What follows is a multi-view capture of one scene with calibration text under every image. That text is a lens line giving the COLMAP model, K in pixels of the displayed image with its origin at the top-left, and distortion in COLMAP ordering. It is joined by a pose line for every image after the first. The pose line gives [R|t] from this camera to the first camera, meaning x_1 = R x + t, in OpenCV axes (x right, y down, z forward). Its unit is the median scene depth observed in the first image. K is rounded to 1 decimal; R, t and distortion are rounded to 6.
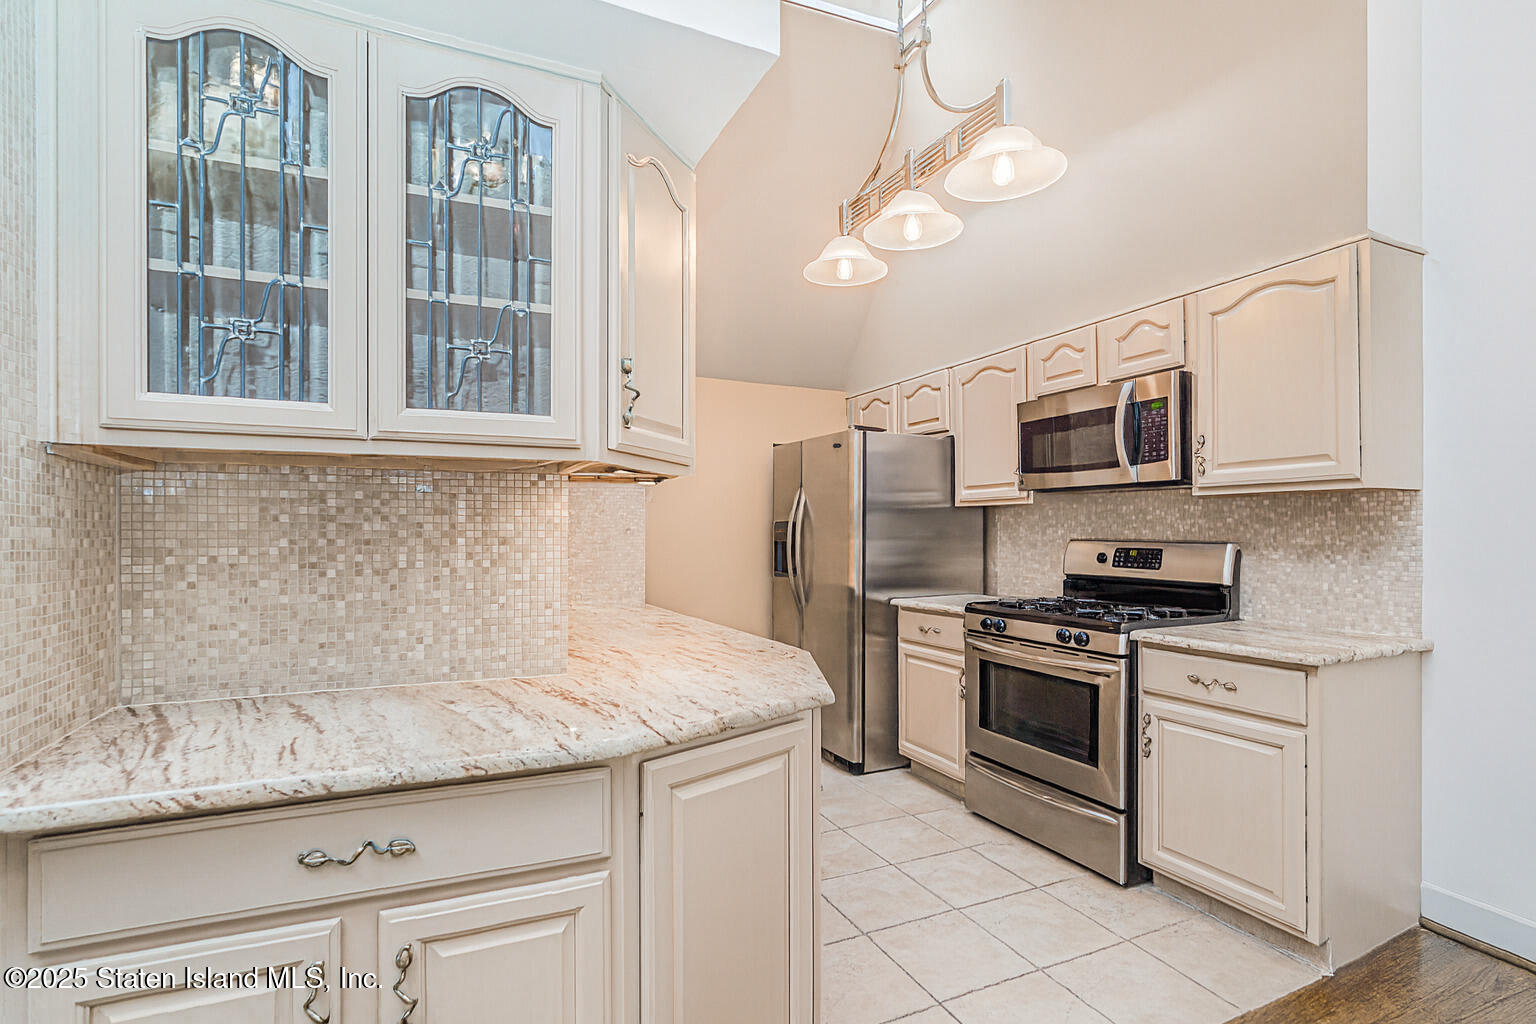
lens RADIAL K [[697.3, 0, 762.0], [0, 697.3, 523.3], [0, 0, 1]] dist [-0.004408, 0.000186]
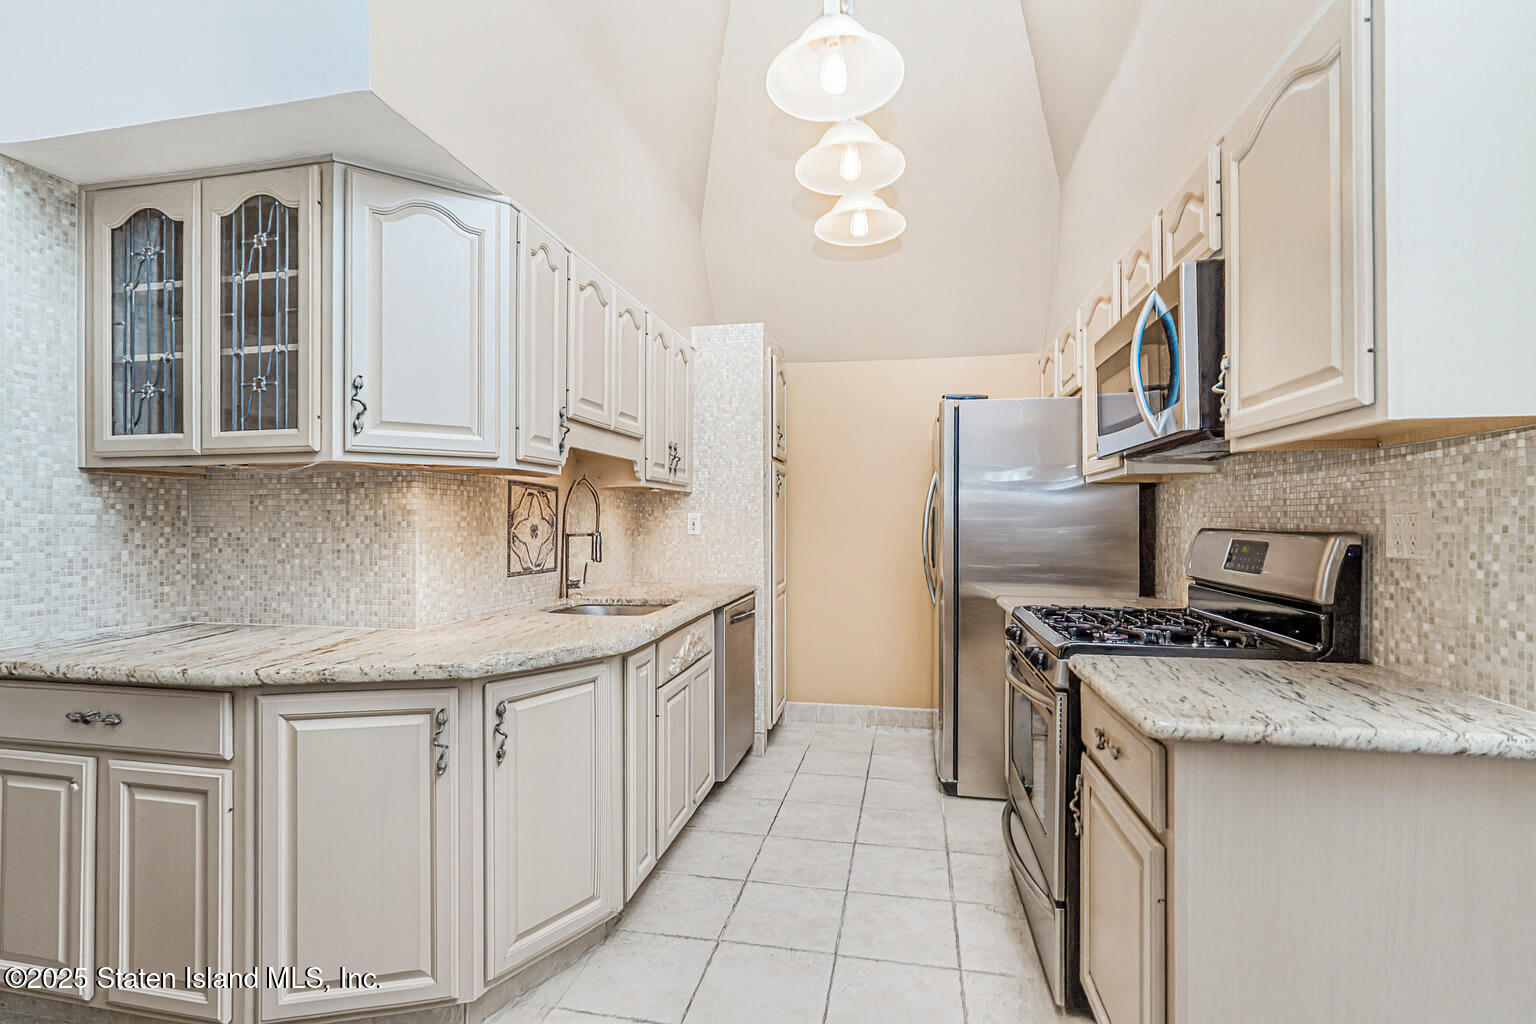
lens RADIAL K [[697.3, 0, 763.5], [0, 697.3, 517.2], [0, 0, 1]] dist [-0.004408, 0.000186]
pose [[0.821466, -0.001678, -0.570255, 1.037431], [0.007468, 0.999942, 0.007816, 0.008687], [0.570208, -0.010680, 0.821431, 0.366183]]
